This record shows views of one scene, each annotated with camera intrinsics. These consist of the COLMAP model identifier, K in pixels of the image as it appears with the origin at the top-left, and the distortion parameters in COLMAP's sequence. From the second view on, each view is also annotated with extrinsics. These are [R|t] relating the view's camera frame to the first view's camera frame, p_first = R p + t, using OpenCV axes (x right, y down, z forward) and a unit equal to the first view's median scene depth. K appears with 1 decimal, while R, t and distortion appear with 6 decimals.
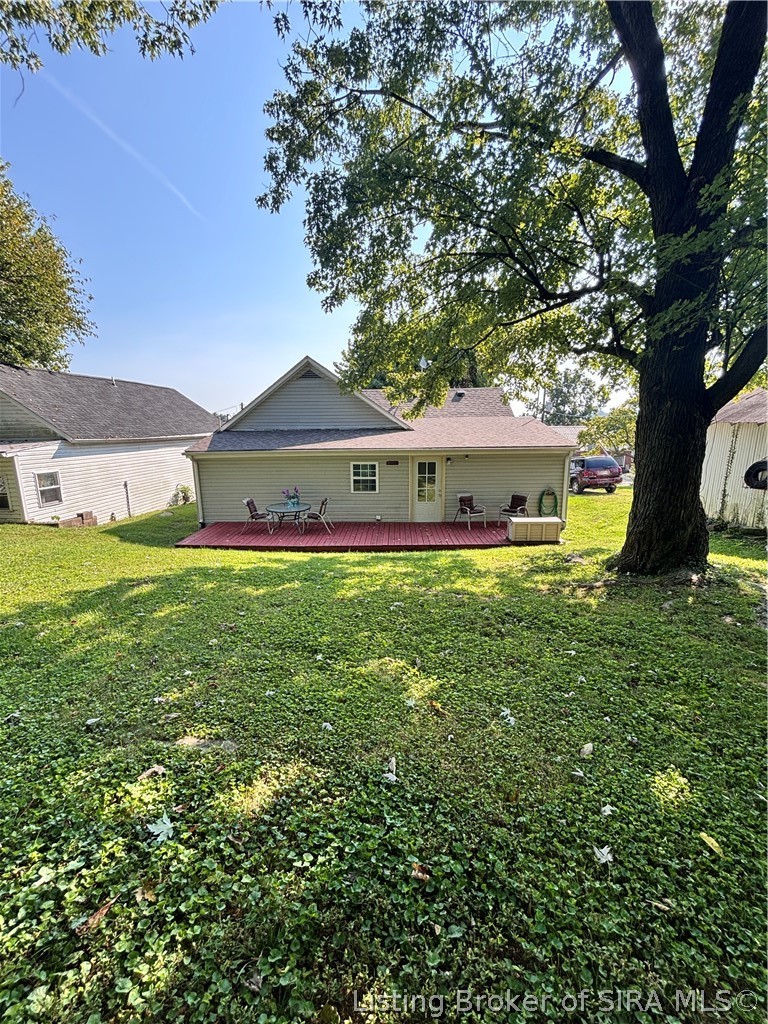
lens RADIAL K [[414.9, 0, 384.0], [0, 414.9, 512.0], [0, 0, 1]] dist [0.028558, -0.034156]
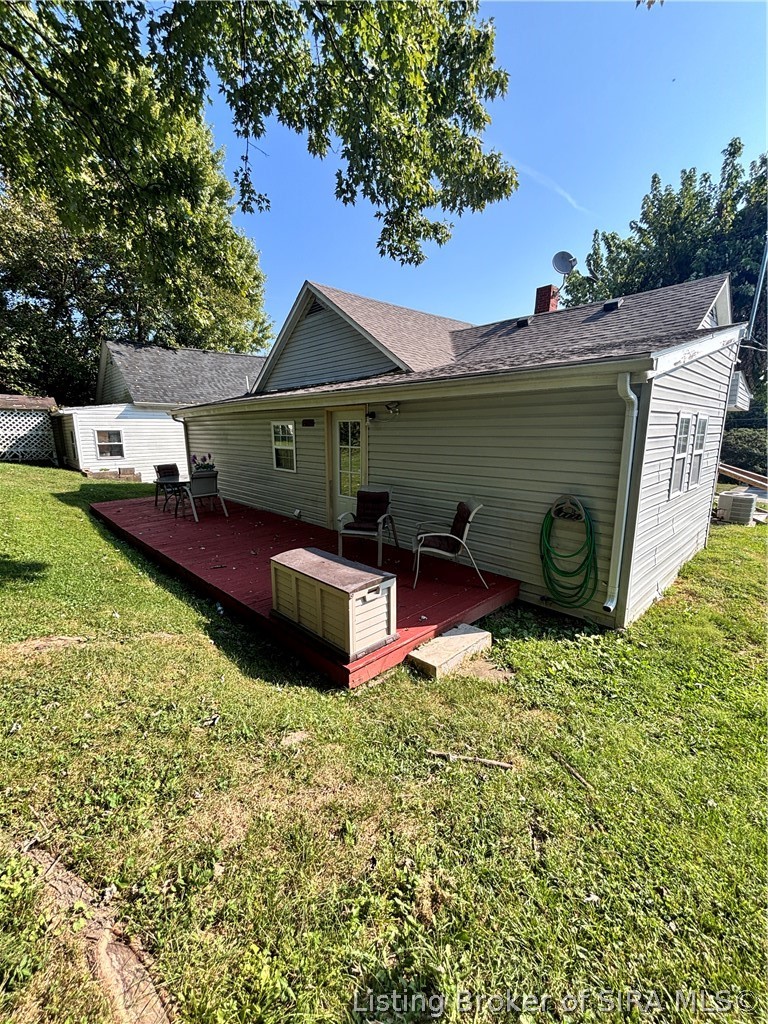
lens RADIAL K [[414.9, 0, 384.0], [0, 414.9, 512.0], [0, 0, 1]] dist [0.028558, -0.034156]
pose [[0.711956, 0.143032, -0.687503, 0.530611], [-0.134997, 0.988653, 0.065887, -0.047344], [0.689126, 0.045903, 0.723186, 0.665723]]
